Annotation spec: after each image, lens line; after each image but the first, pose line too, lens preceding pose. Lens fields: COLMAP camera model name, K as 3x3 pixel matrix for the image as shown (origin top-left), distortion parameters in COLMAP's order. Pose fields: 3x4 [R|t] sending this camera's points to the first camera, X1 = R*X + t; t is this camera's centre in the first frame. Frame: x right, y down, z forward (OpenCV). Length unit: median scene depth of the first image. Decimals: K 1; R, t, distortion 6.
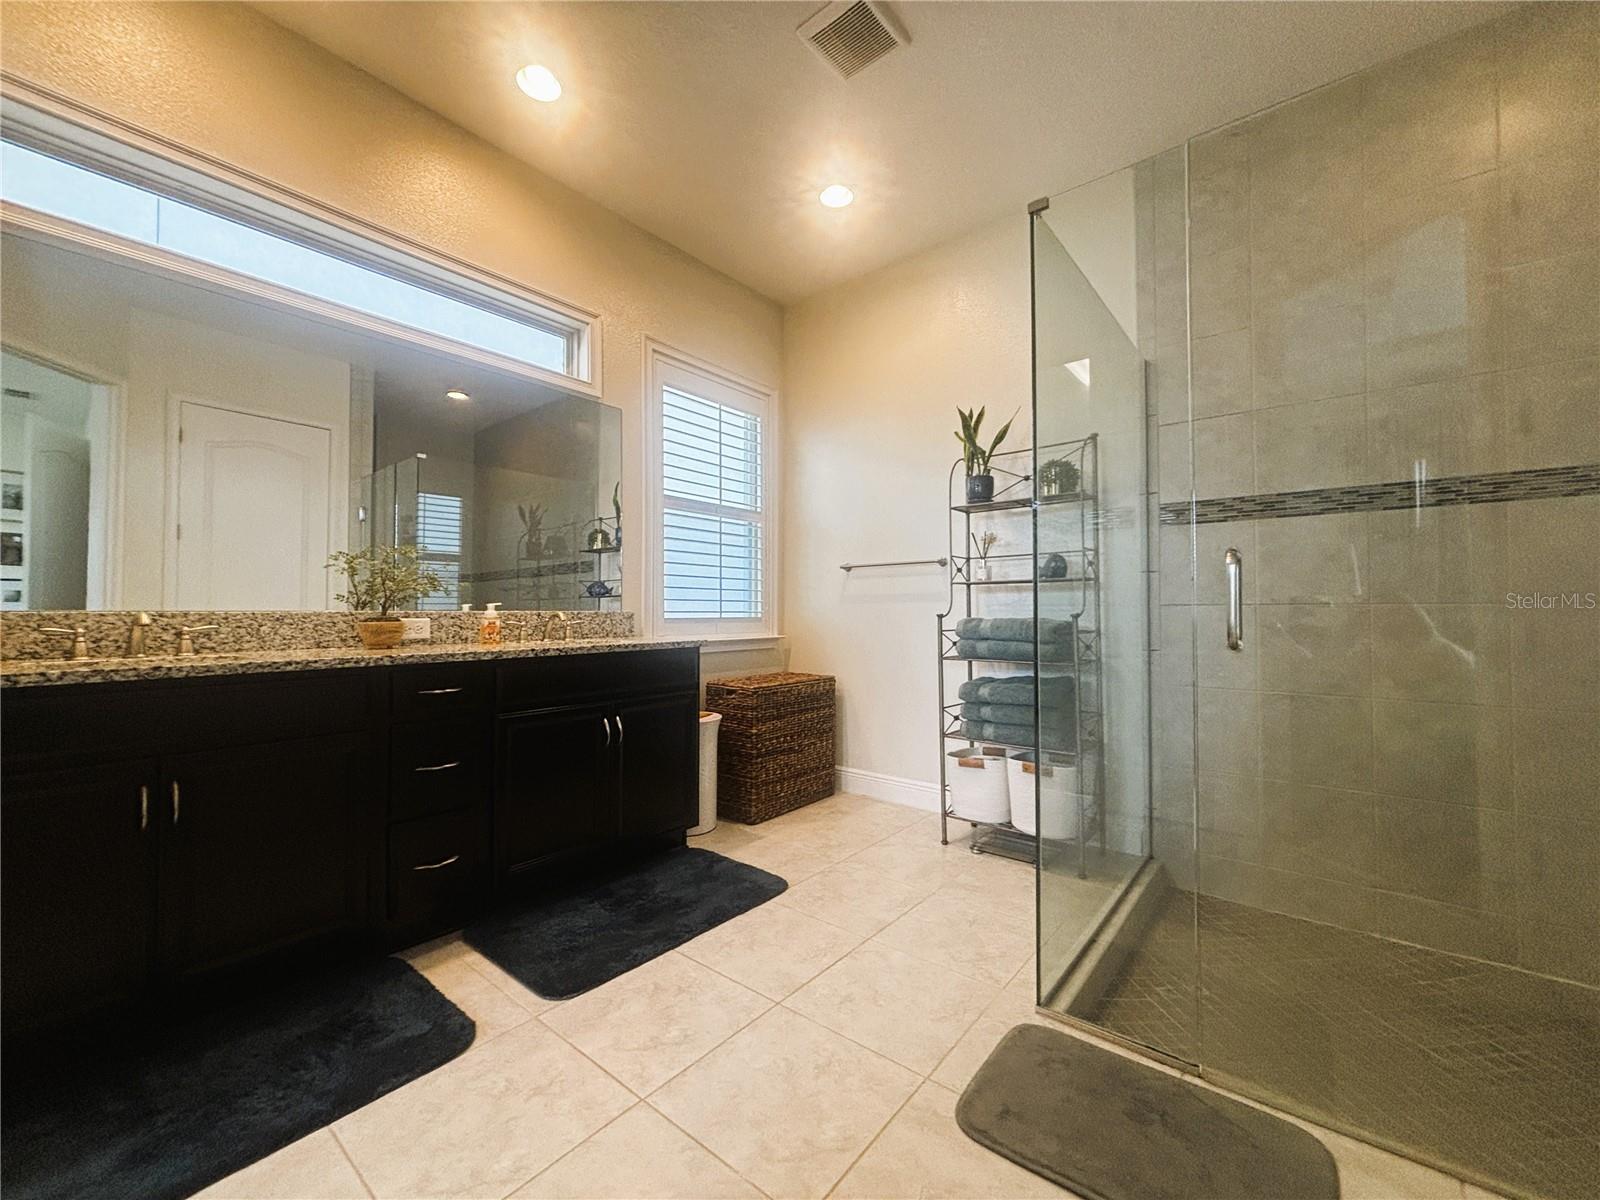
lens RADIAL K [[644.1, 0, 803.4], [0, 644.1, 602.8], [0, 0, 1]] dist [0.000818, -0.000272]
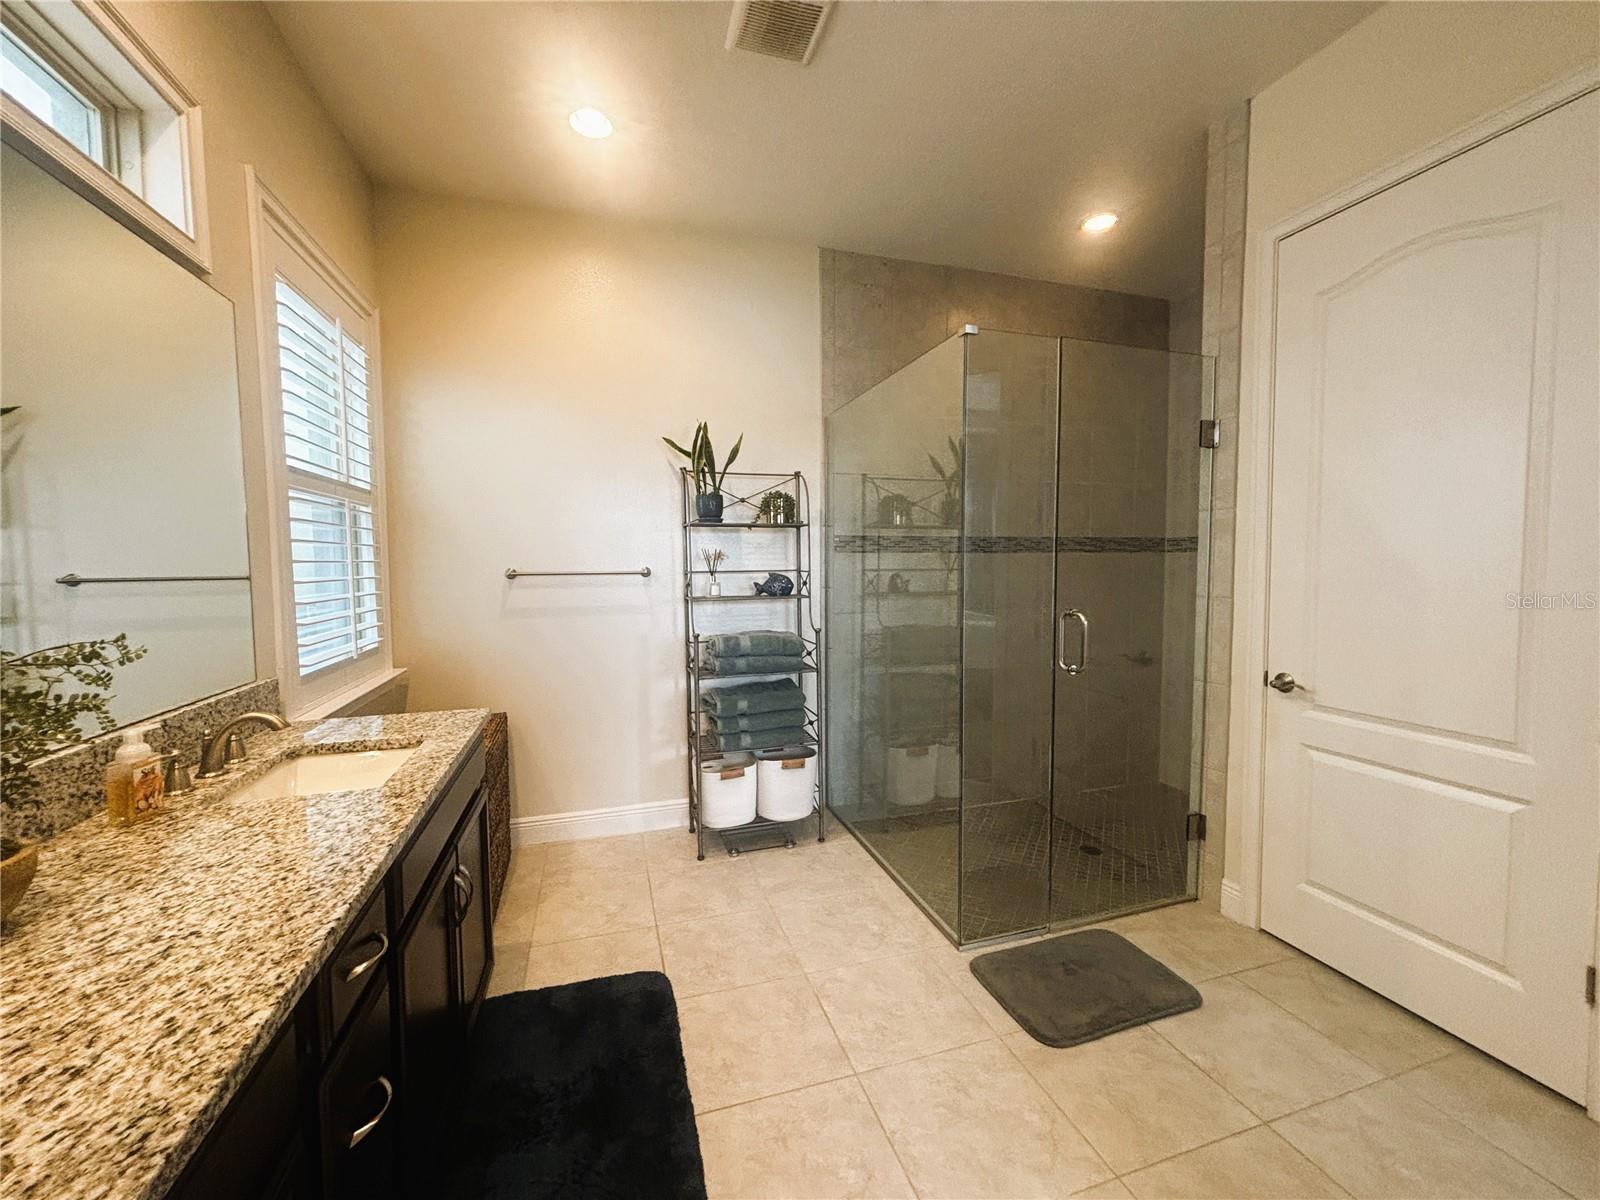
lens RADIAL K [[644.1, 0, 801.2], [0, 644.1, 596.3], [0, 0, 1]] dist [0.000818, -0.000272]
pose [[0.551306, -0.047372, 0.832957, -0.512338], [-0.007082, 0.998085, 0.061450, -0.101031], [-0.834273, -0.039777, 0.549915, 0.324046]]
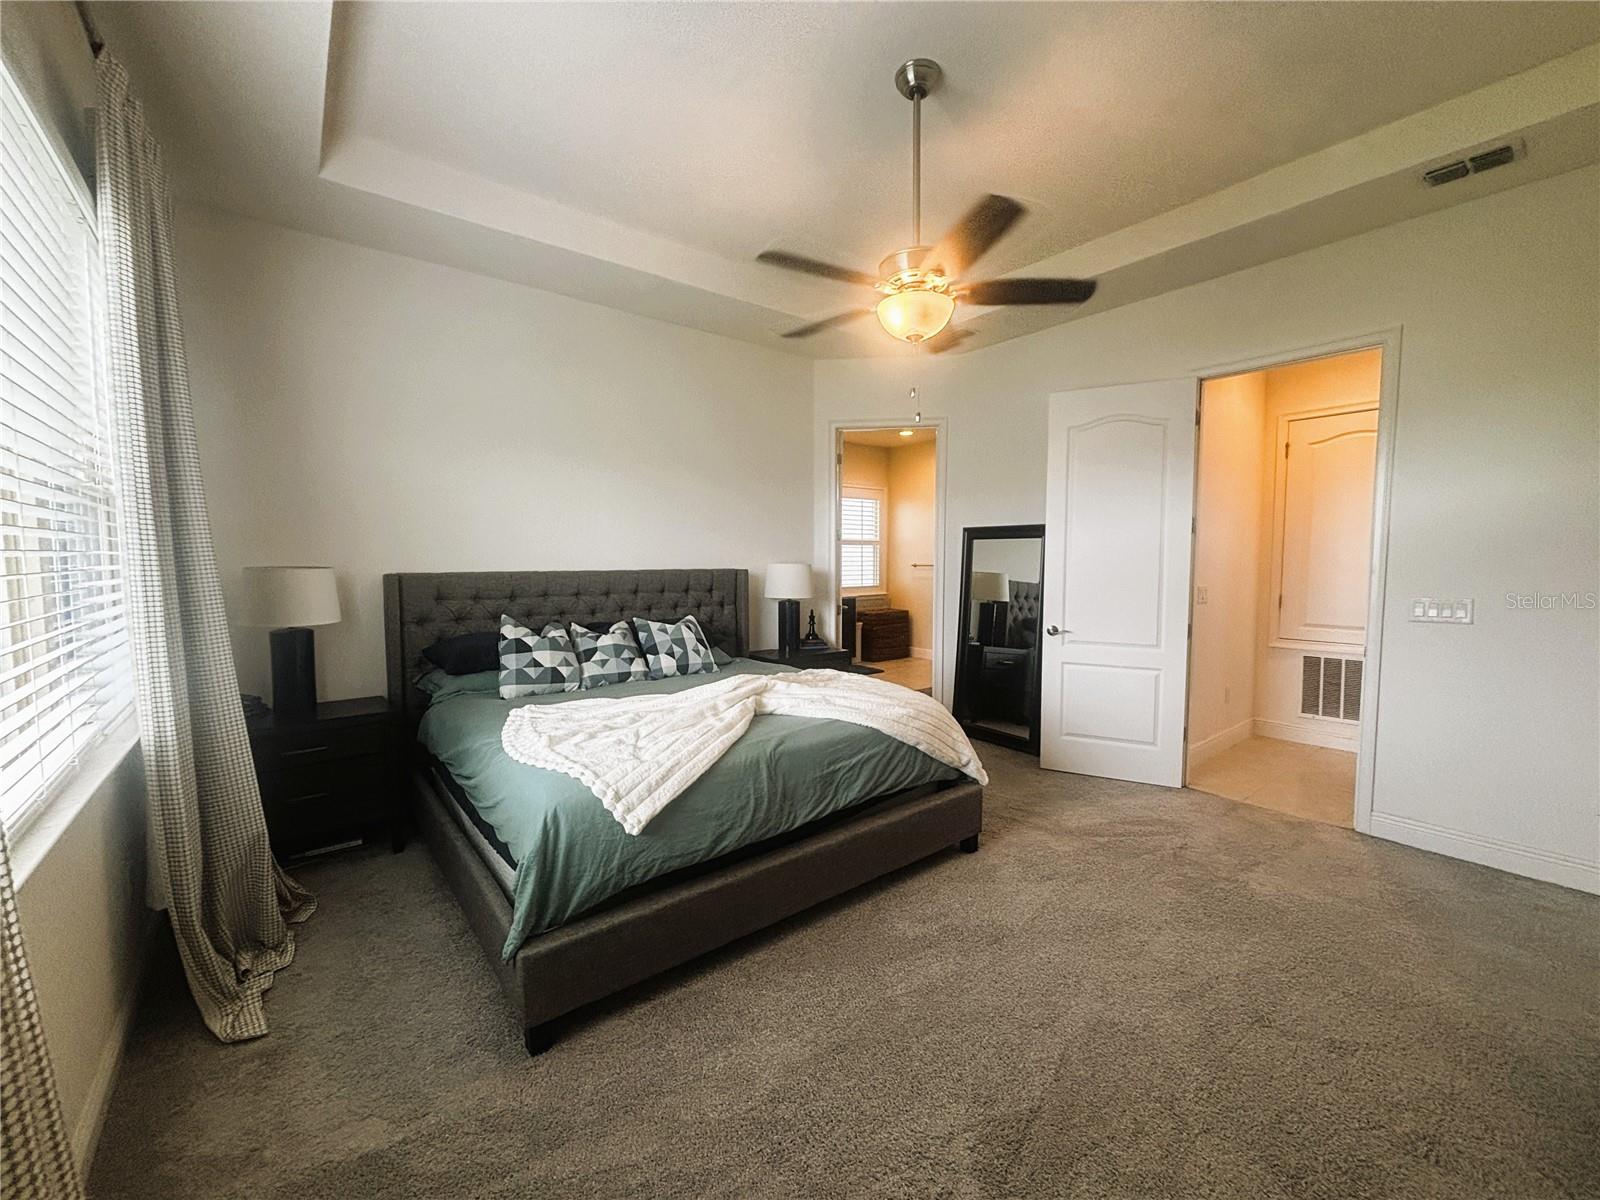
lens RADIAL K [[644.1, 0, 794.8], [0, 644.1, 599.2], [0, 0, 1]] dist [0.000818, -0.000272]
pose [[0.975530, 0.012189, -0.219529, 0.210473], [0.005633, 0.996749, 0.080374, -0.163899], [0.219795, -0.079644, 0.972290, -1.907726]]
